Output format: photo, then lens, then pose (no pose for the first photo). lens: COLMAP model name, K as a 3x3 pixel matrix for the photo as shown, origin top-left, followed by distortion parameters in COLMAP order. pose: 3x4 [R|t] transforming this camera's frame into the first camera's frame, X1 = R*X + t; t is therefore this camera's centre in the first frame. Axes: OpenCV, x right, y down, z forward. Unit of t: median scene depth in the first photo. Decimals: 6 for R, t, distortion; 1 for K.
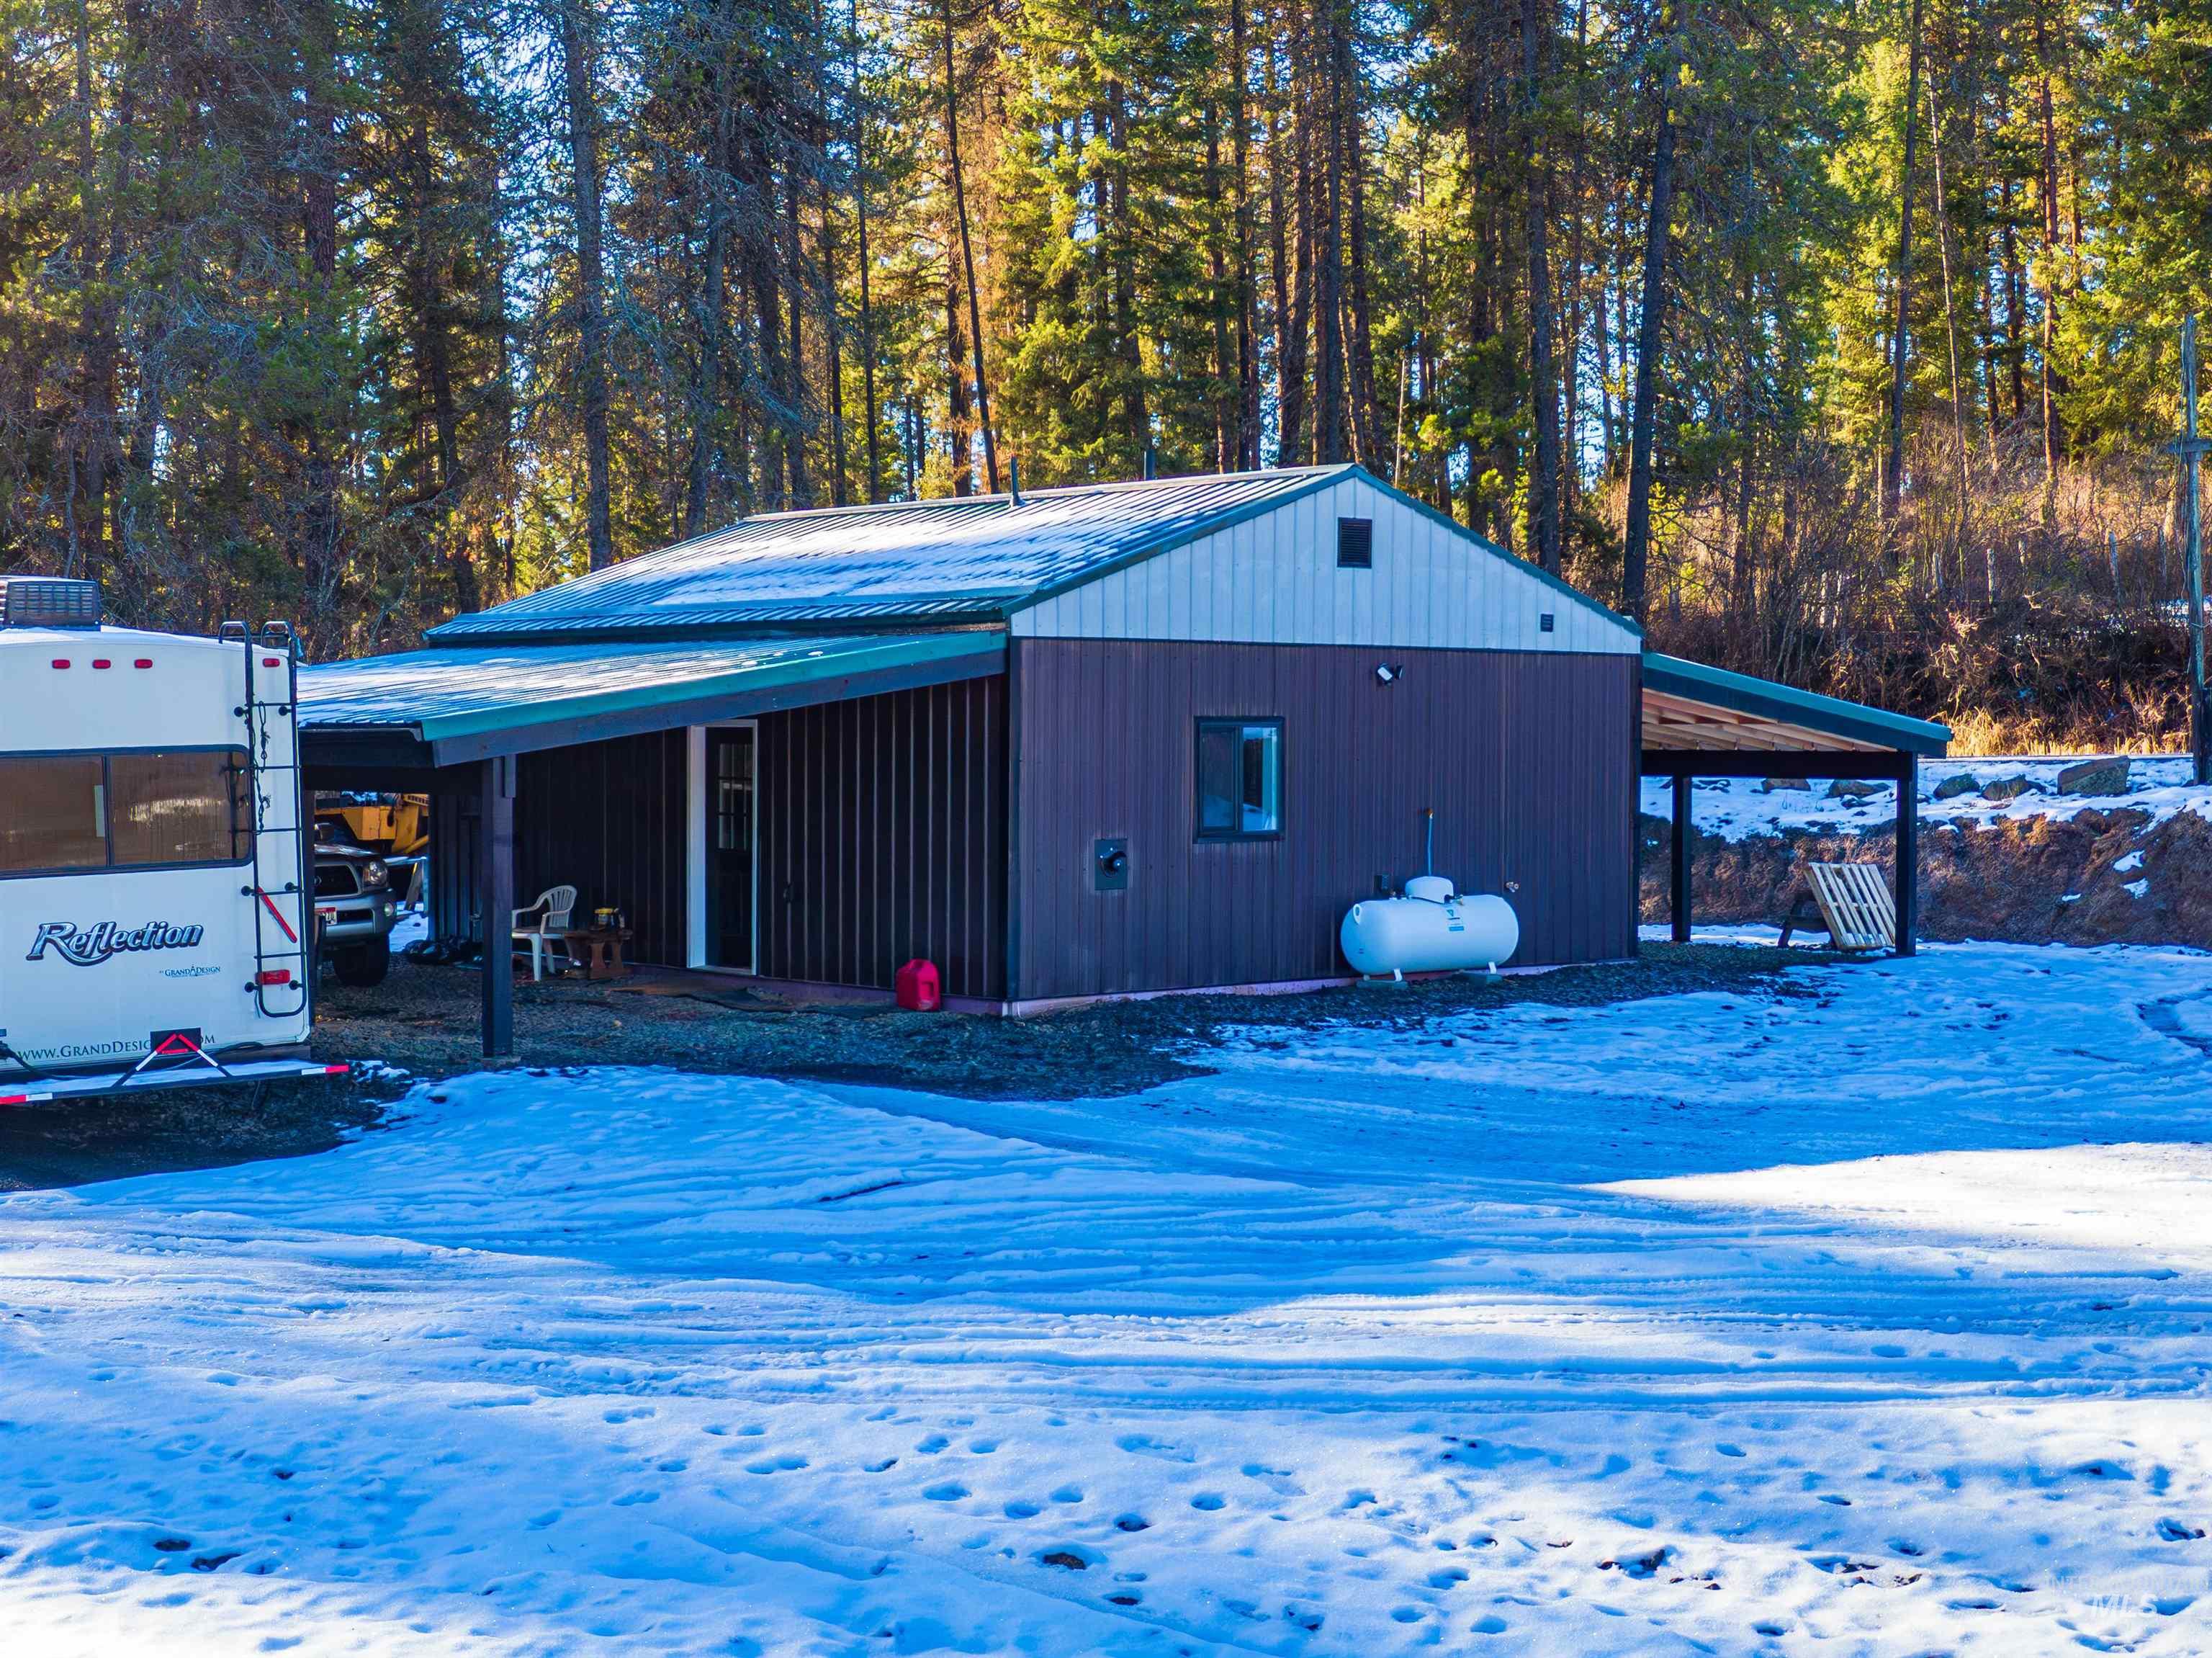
lens RADIAL K [[3200.8, 0, 1104.4], [0, 3200.8, 696.6], [0, 0, 1]] dist [0.106608, 0.031894]
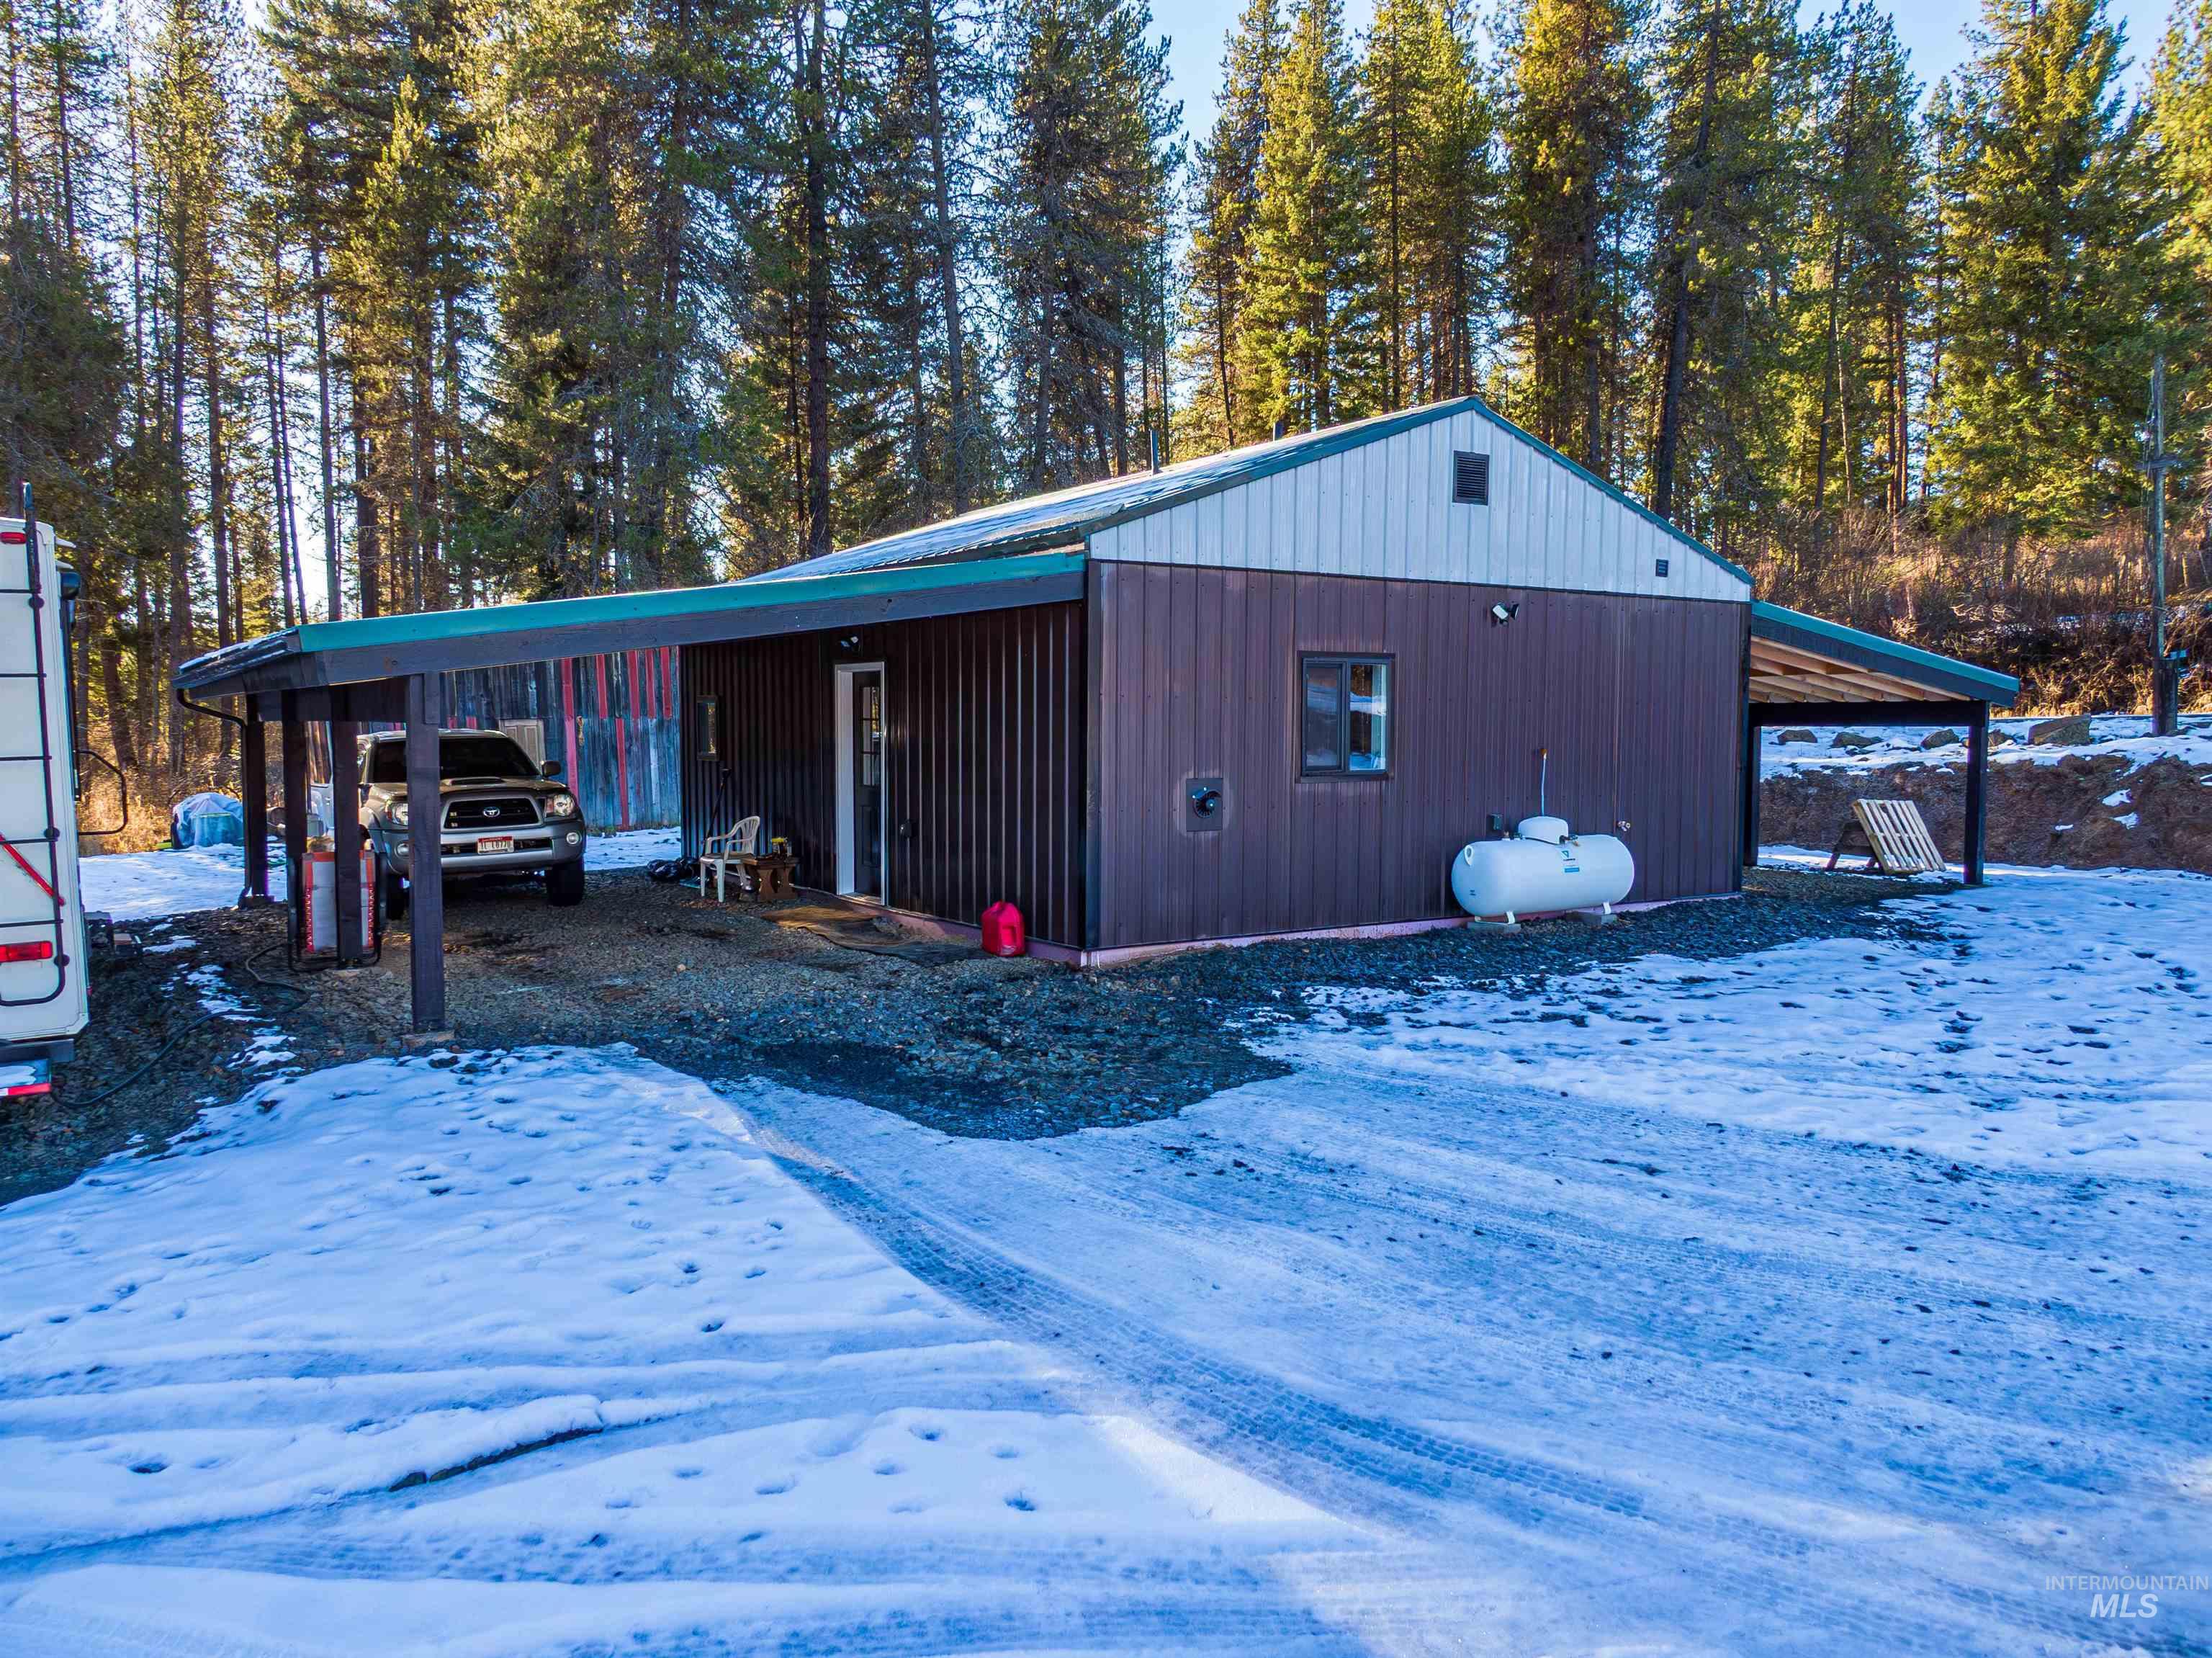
lens RADIAL K [[1610.9, 0, 1113.5], [0, 1610.9, 798.6], [0, 0, 1]] dist [0.050111, -0.004841]
pose [[0.990869, 0.006083, -0.134688, 0.037061], [0.001734, 0.998324, 0.057840, 0.021456], [0.134814, -0.057546, 0.989198, 0.490570]]
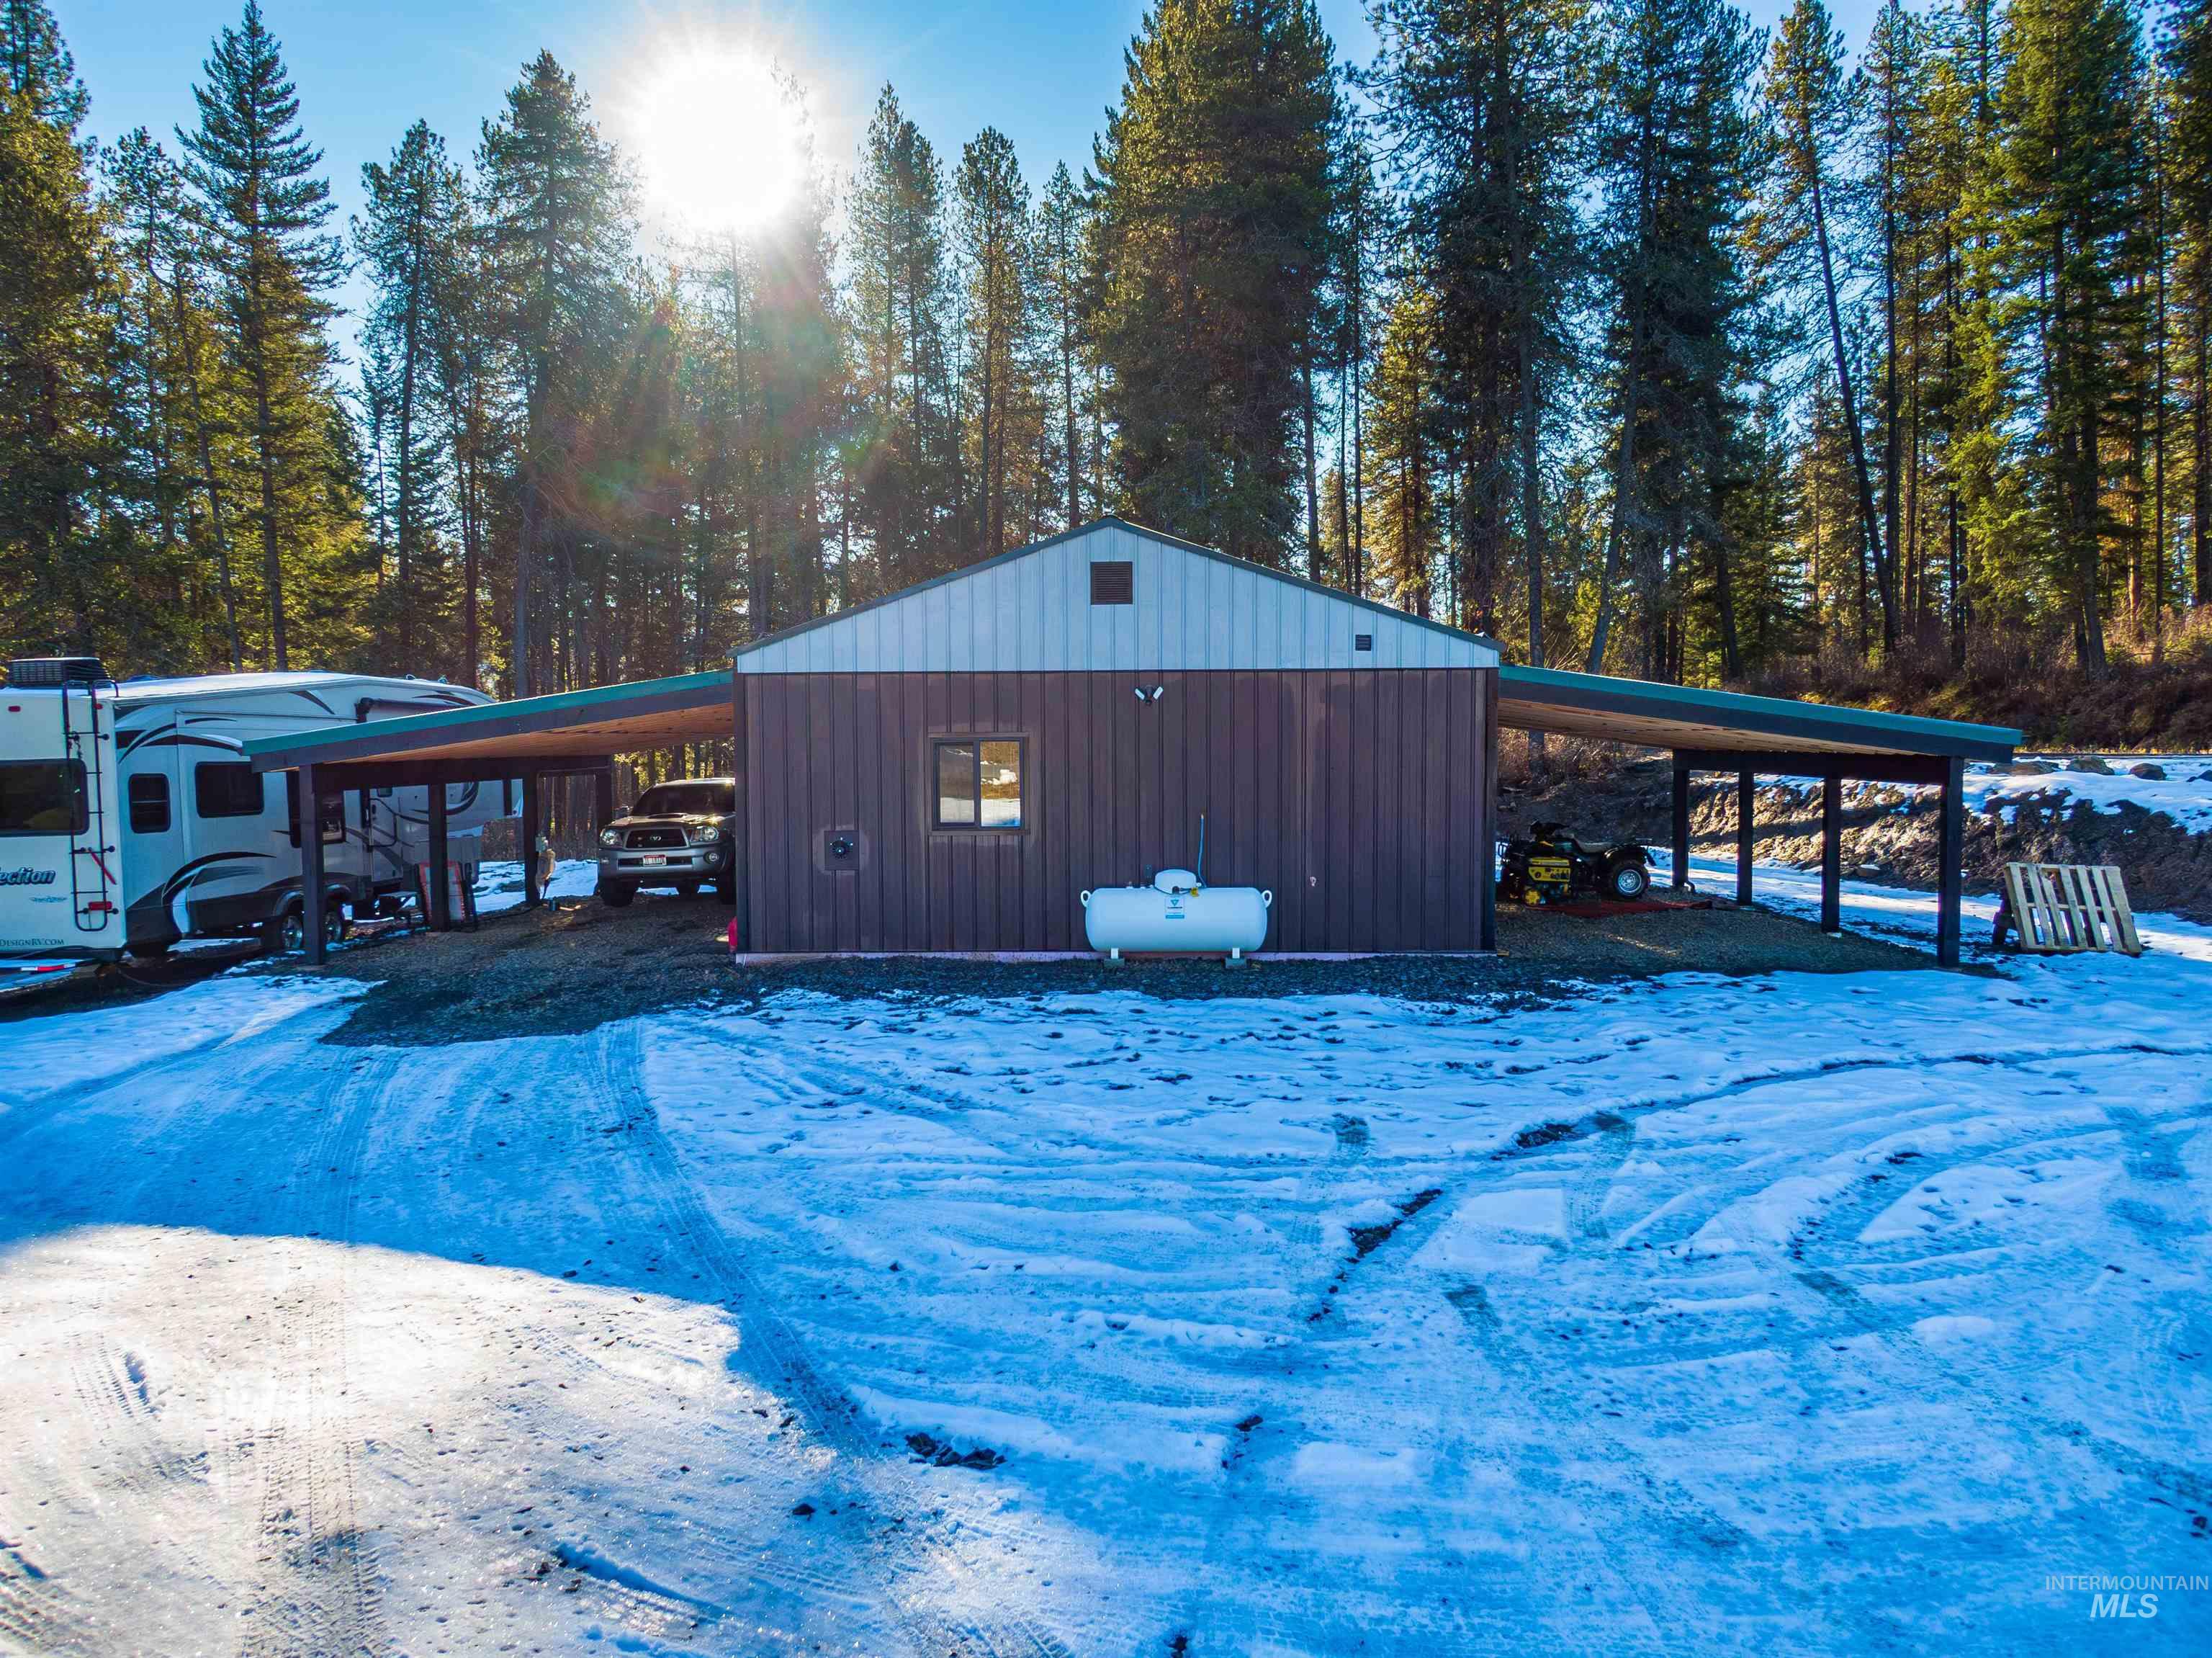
lens RADIAL K [[1581.9, 0, 1109.7], [0, 1581.9, 823.2], [0, 0, 1]] dist [0.102042, -0.136686]
pose [[0.726747, 0.029209, -0.686284, 0.477341], [0.014420, 0.998227, 0.057756, 0.006429], [0.686754, -0.051870, 0.725037, 0.577640]]
